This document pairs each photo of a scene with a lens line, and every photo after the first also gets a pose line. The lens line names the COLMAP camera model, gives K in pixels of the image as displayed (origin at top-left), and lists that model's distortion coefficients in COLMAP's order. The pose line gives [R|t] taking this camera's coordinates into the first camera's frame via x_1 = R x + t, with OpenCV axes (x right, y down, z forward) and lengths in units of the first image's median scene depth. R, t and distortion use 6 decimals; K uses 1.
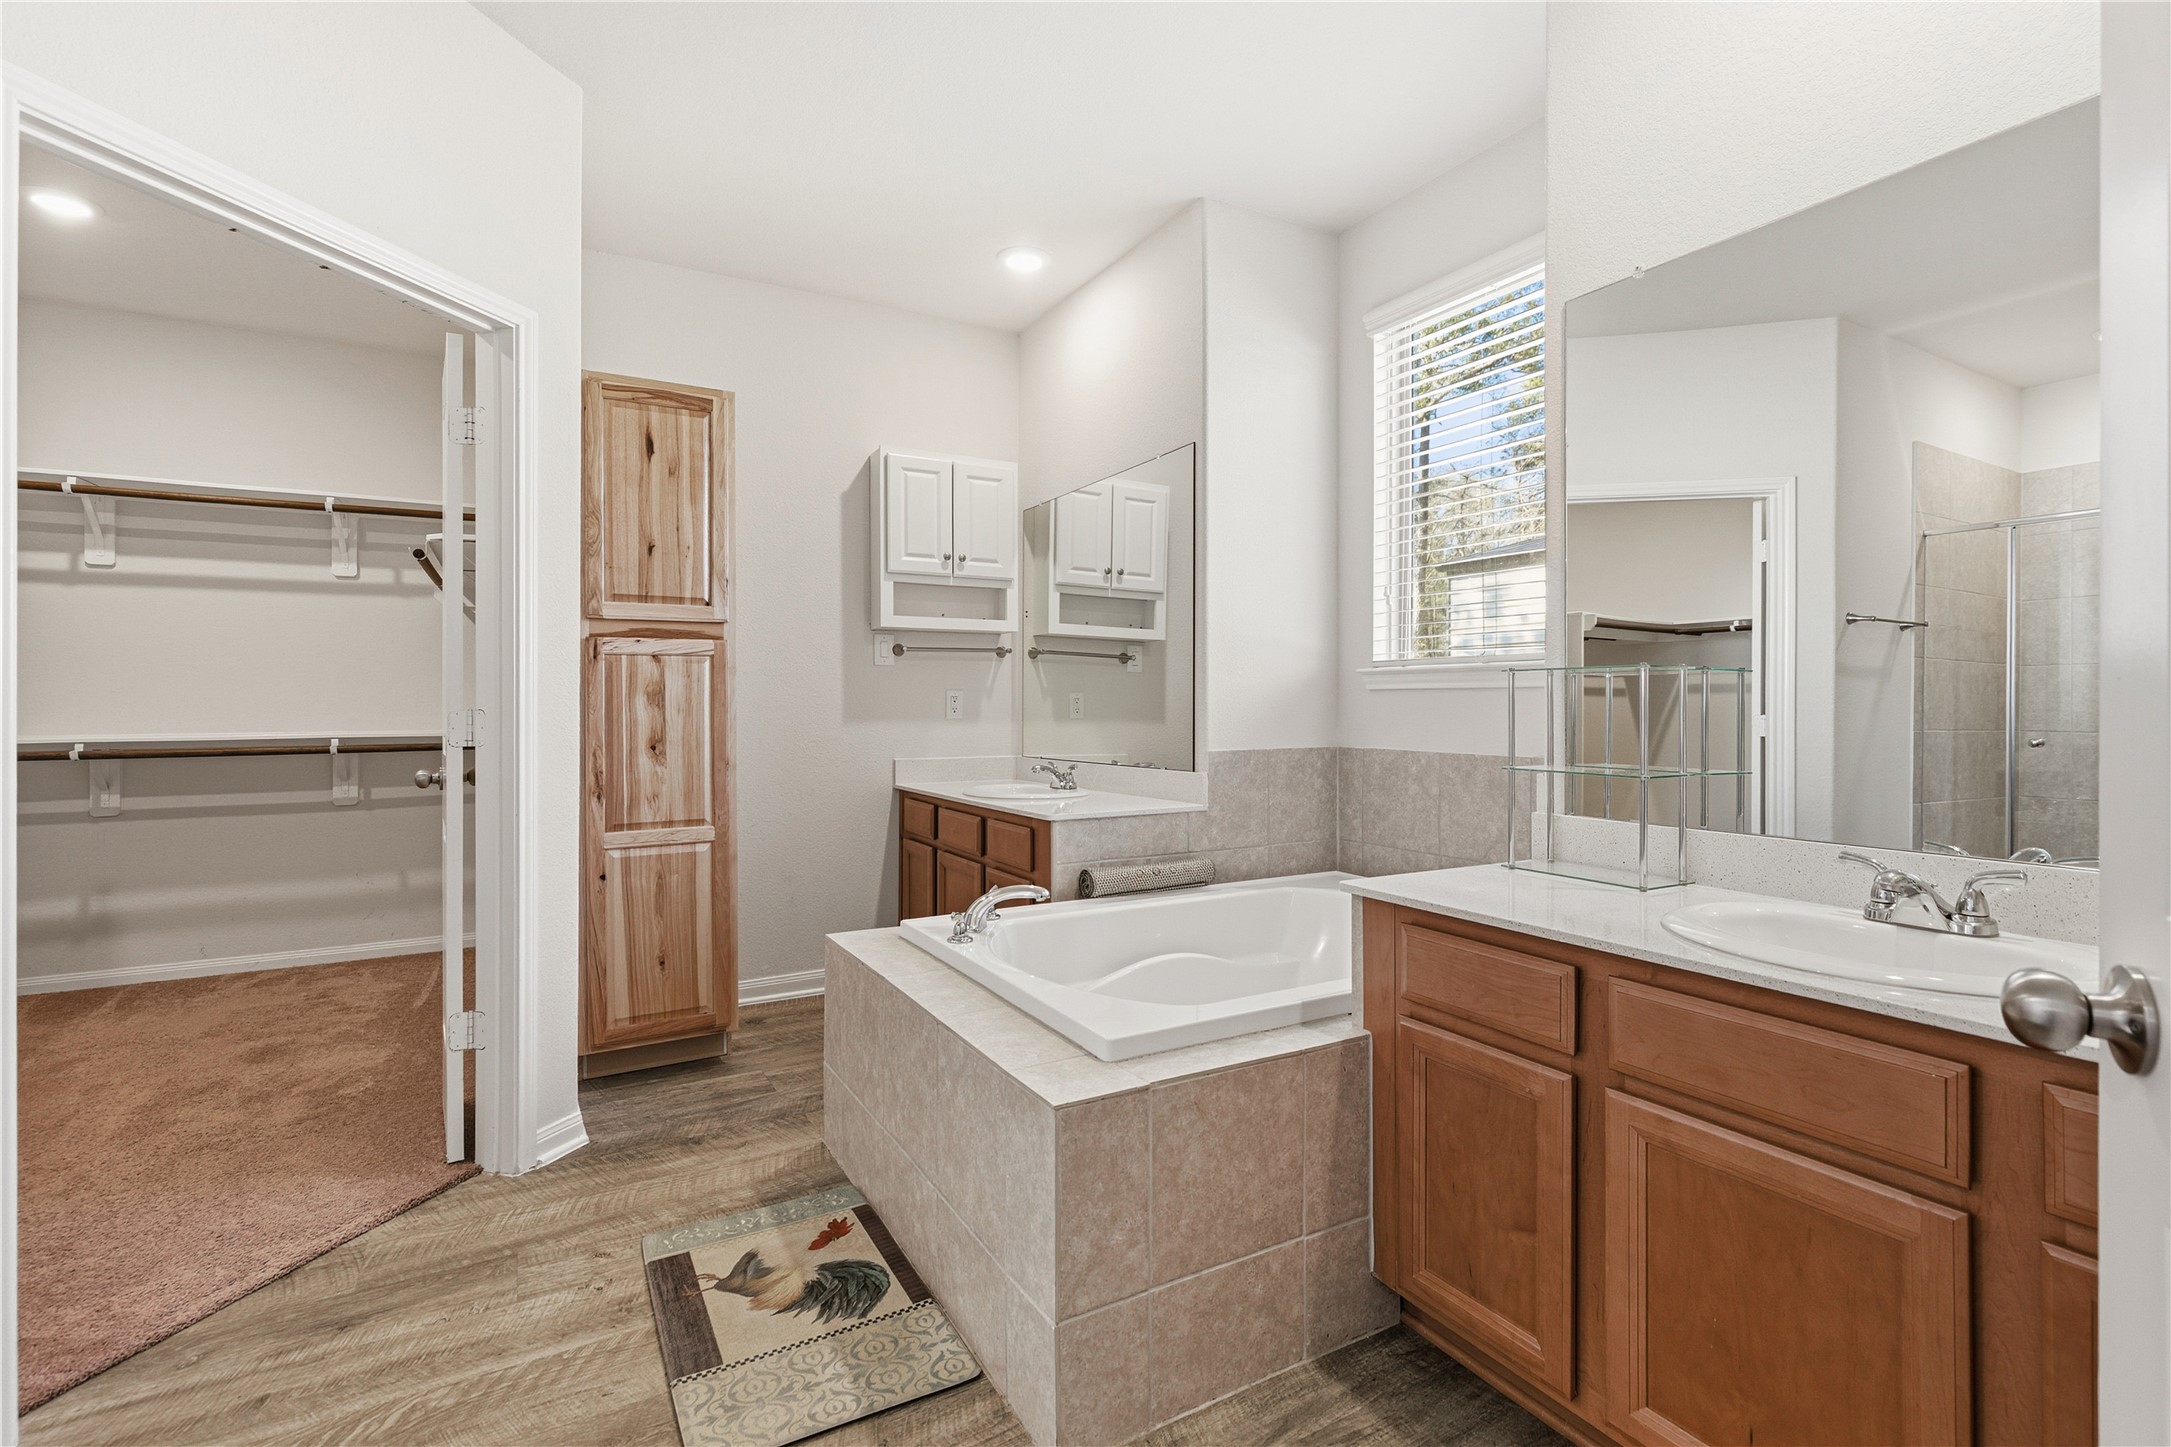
lens RADIAL K [[980.4, 0, 1076.5], [0, 980.4, 712.3], [0, 0, 1]] dist [0.004155, 0.000330]
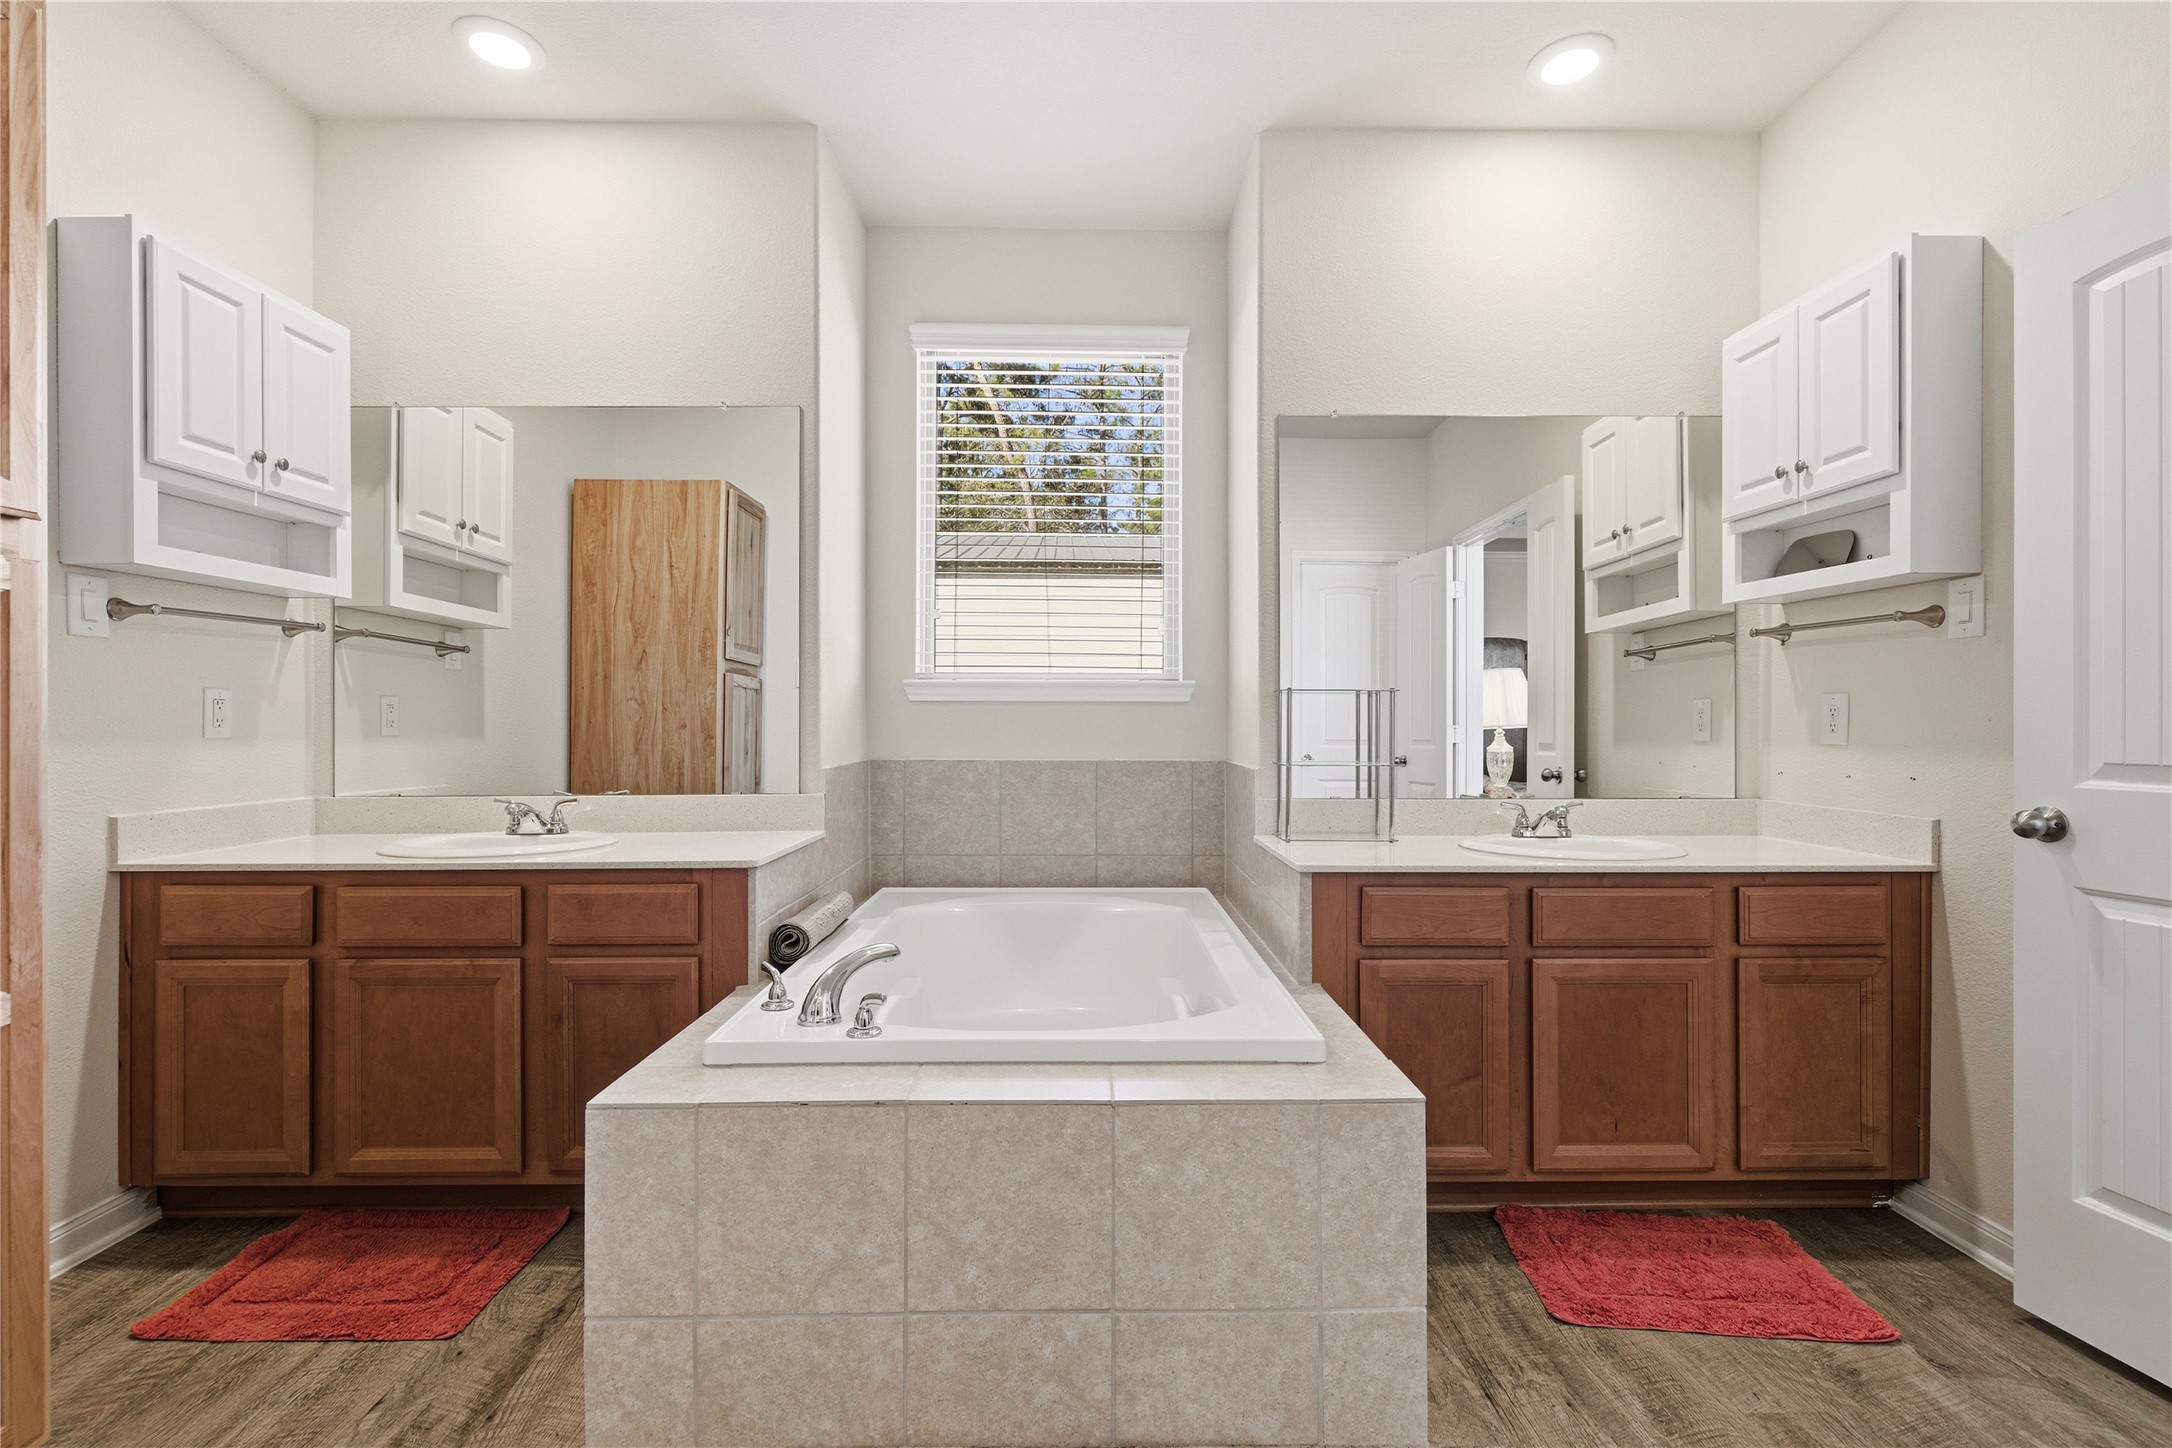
lens RADIAL K [[980.9, 0, 1085.1], [0, 980.9, 727.9], [0, 0, 1]] dist [0.004155, 0.000330]
pose [[0.484624, -0.005875, 0.874703, -0.394873], [0.003952, 0.999982, 0.004527, 0.000211], [-0.874714, 0.001263, 0.484639, 0.288243]]
